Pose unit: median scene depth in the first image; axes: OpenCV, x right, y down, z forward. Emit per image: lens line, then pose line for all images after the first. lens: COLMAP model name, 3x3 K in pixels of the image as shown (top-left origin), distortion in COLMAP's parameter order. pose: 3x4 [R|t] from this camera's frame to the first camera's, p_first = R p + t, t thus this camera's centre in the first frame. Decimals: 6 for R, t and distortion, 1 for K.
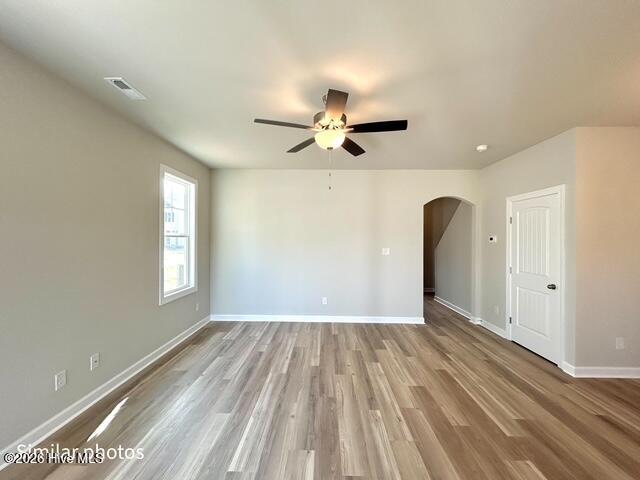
lens RADIAL K [[258.2, 0, 320.0], [0, 258.2, 240.0], [0, 0, 1]] dist [0.000281, 0.000827]
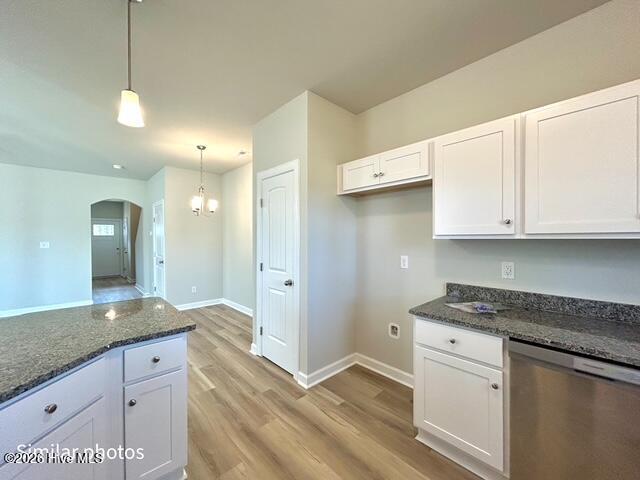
lens RADIAL K [[258.2, 0, 320.0], [0, 258.2, 240.0], [0, 0, 1]] dist [0.000281, 0.000827]
pose [[0.717668, -0.013926, 0.696246, 0.454359], [0.010206, 0.999903, 0.009480, 0.035336], [-0.696310, 0.000302, 0.717741, -0.786503]]
